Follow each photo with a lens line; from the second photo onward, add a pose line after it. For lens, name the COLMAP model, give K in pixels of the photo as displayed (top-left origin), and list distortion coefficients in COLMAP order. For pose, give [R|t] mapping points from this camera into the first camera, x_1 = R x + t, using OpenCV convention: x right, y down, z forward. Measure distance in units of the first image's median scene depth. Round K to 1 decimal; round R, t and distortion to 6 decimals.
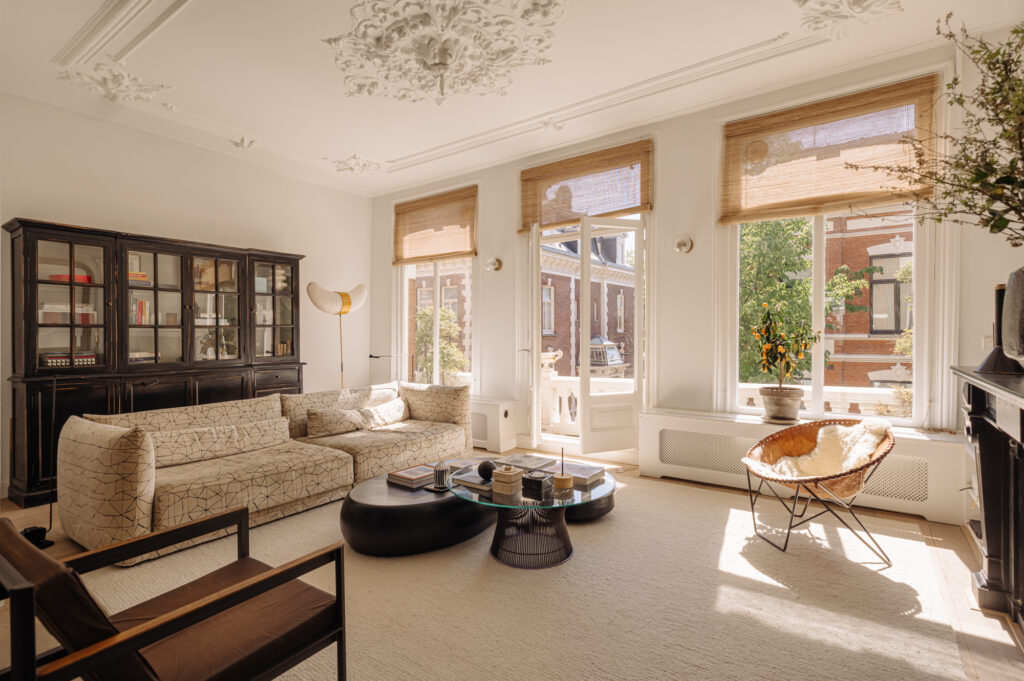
lens RADIAL K [[474.7, 0, 512.1], [0, 474.7, 337.0], [0, 0, 1]] dist [0.003575, 0.000186]
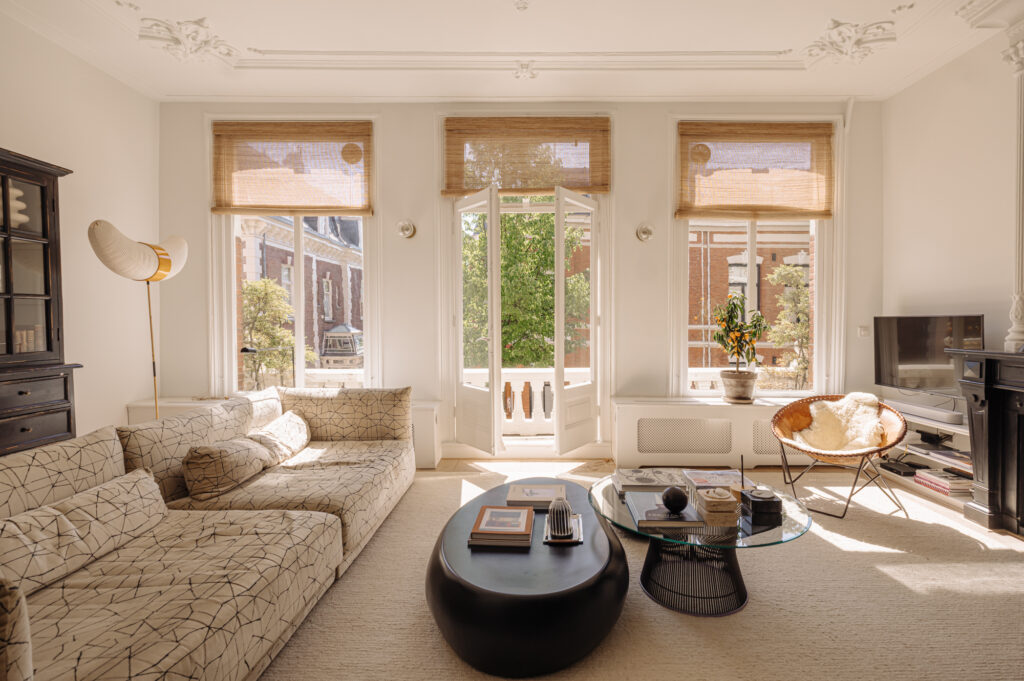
lens RADIAL K [[469.3, 0, 535.6], [0, 469.3, 336.5], [0, 0, 1]] dist [0.002712, 0.000074]
pose [[0.824724, -0.004064, 0.565521, -0.374508], [-0.010031, 0.999712, 0.021812, 0.005056], [-0.565447, -0.023662, 0.824445, 0.296836]]
